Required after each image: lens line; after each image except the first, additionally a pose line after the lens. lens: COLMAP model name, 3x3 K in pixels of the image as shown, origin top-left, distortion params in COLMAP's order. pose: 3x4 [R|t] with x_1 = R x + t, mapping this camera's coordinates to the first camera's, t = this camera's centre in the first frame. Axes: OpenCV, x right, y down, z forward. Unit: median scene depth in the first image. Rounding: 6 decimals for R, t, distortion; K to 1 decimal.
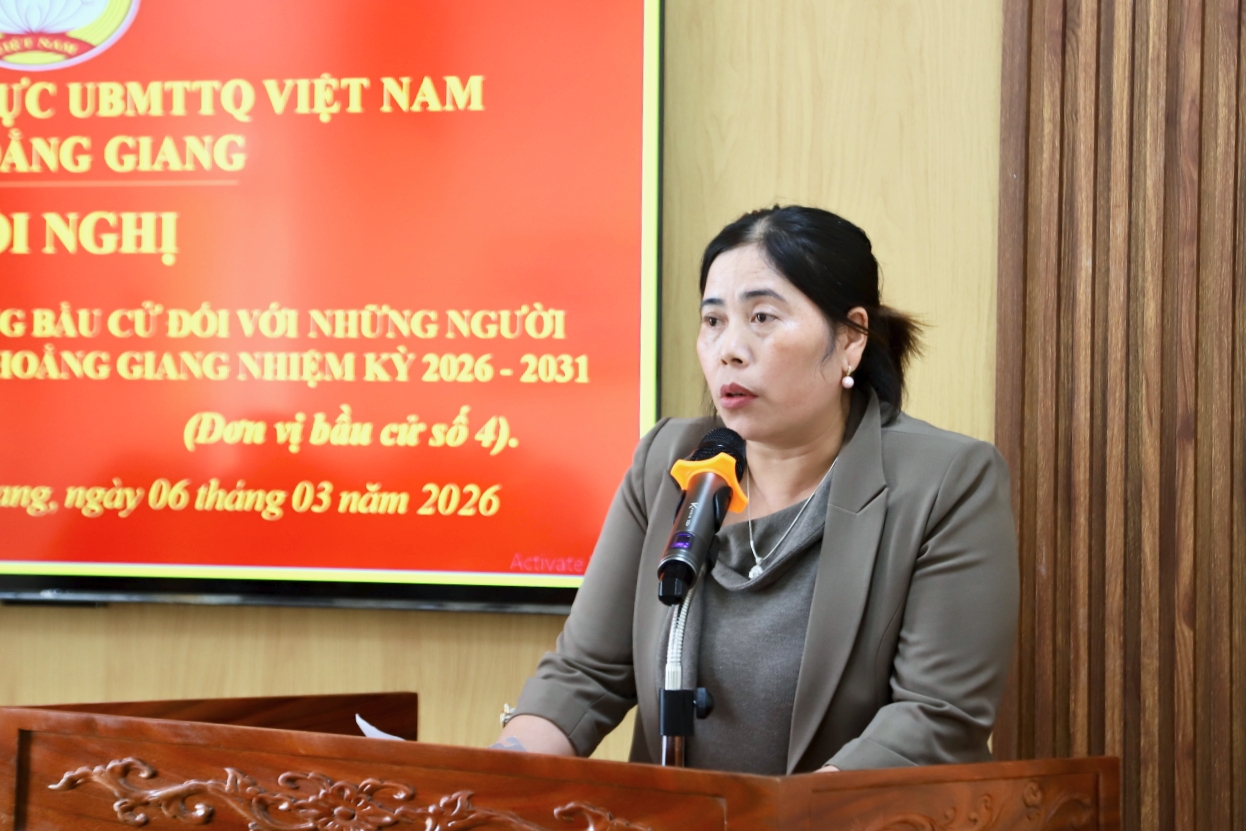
lens RADIAL K [[2397.1, 0, 638.2], [0, 2397.1, 347.7], [0, 0, 1]] dist [0.236317, 0.282872]
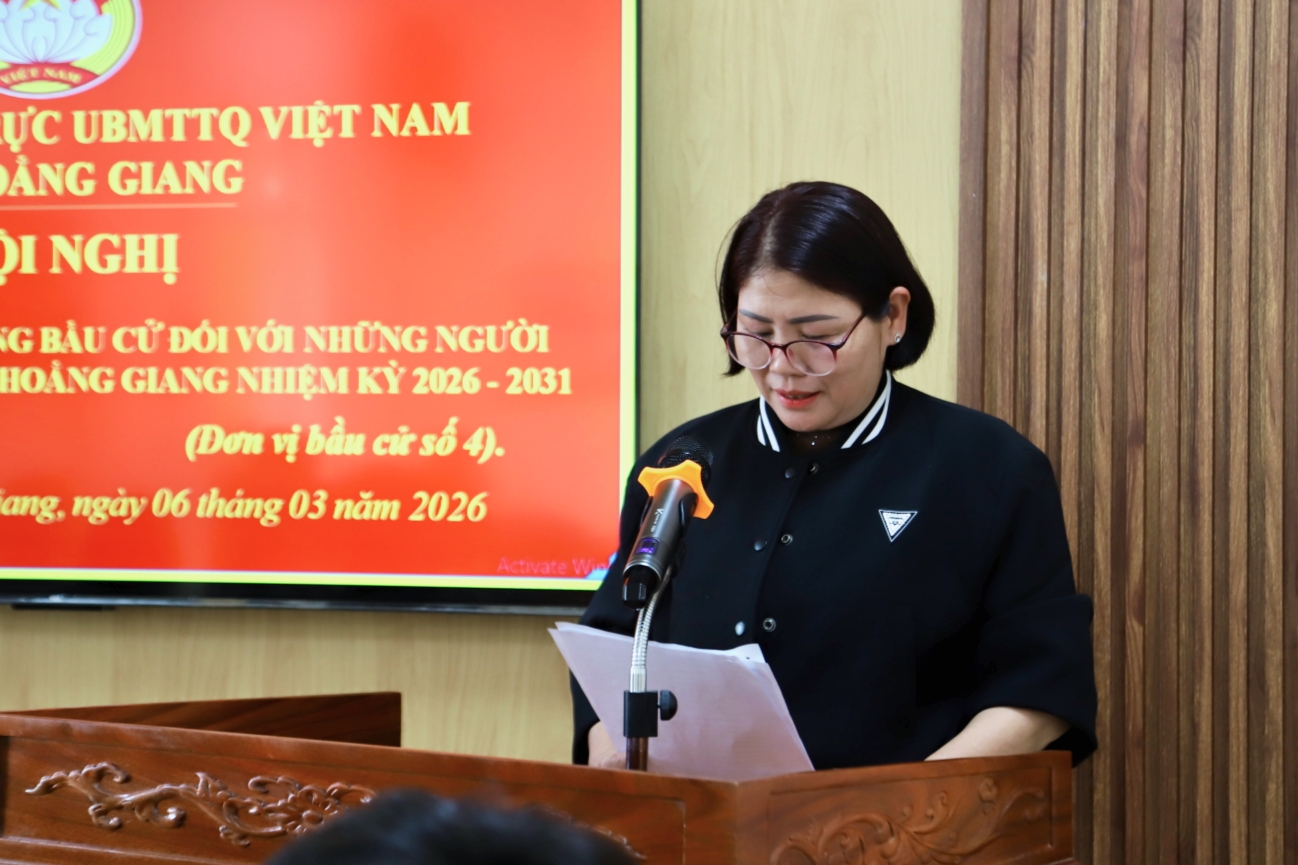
lens RADIAL K [[2158.0, 0, 681.1], [0, 2158.0, 376.9], [0, 0, 1]] dist [0.198723, 0.177246]
pose [[0.999863, -0.004618, 0.015923, 0.013147], [0.004549, 0.999980, 0.004345, 0.003260], [-0.015943, -0.004272, 0.999864, 0.057785]]
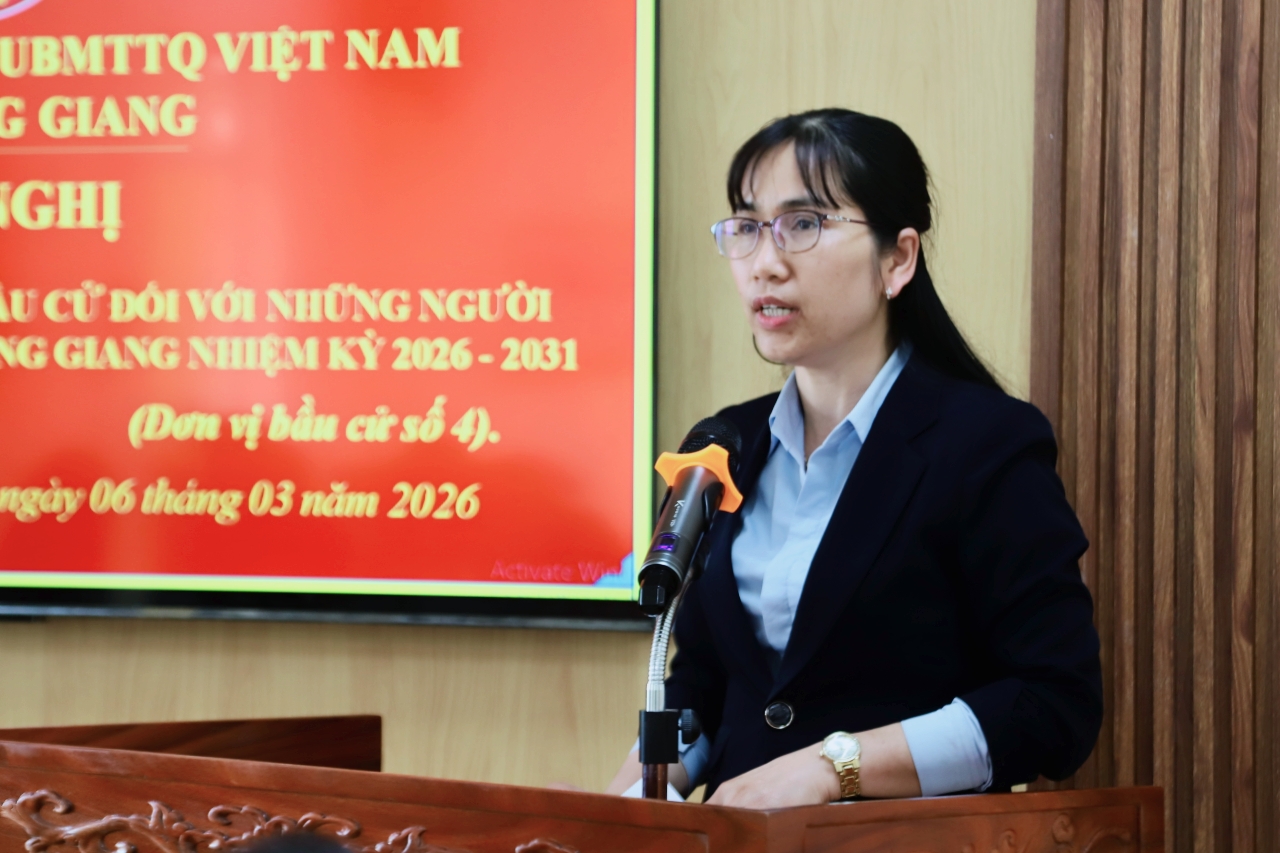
lens RADIAL K [[2594.1, 0, 640.0], [0, 2594.1, 357.0], [0, 0, 1]] dist [0.280218, 0.195393]
pose [[0.999948, -0.002871, -0.009813, 0.013108], [0.002928, 0.999979, 0.005836, 0.004380], [0.009796, -0.005865, 0.999935, 0.030095]]
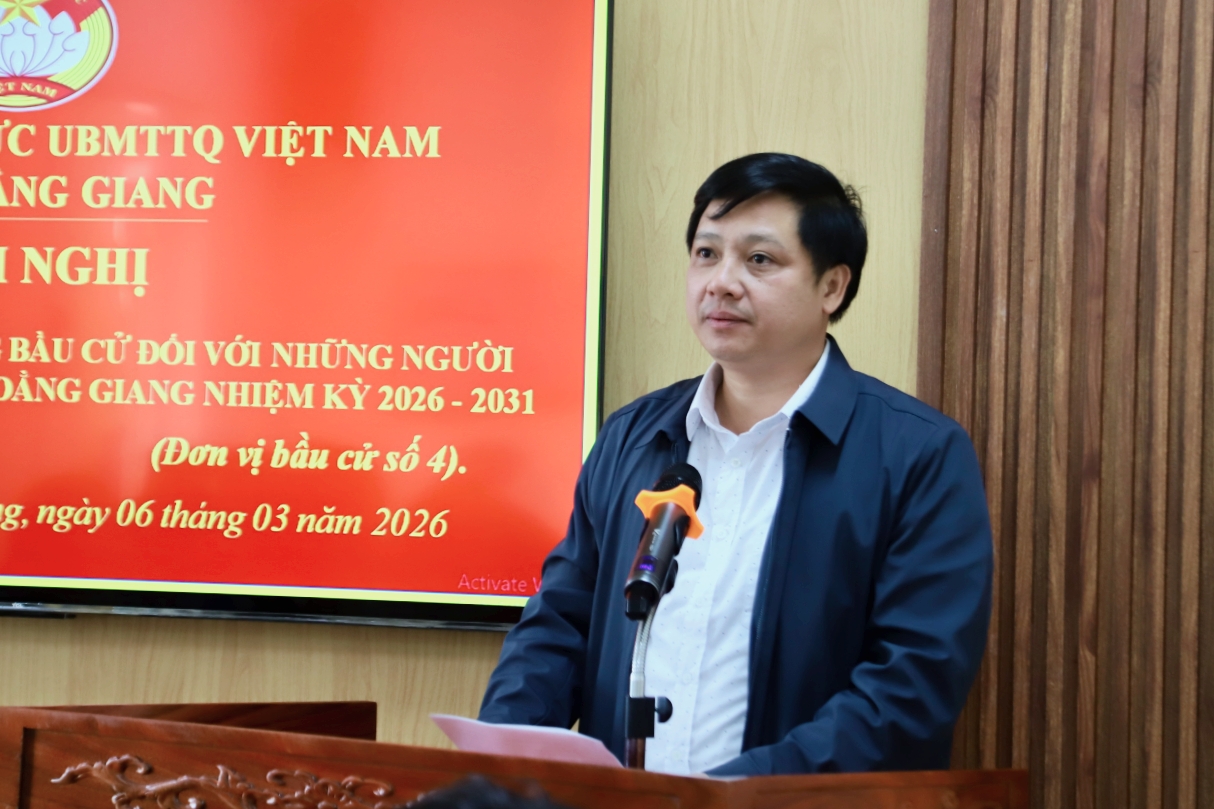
lens RADIAL K [[2389.3, 0, 577.8], [0, 2389.3, 343.4], [0, 0, 1]] dist [0.248167, 0.244863]
pose [[0.999735, 0.017543, 0.014911, -0.018791], [-0.017373, 0.999784, -0.011448, -0.005651], [-0.015109, 0.011186, 0.999823, -0.069147]]
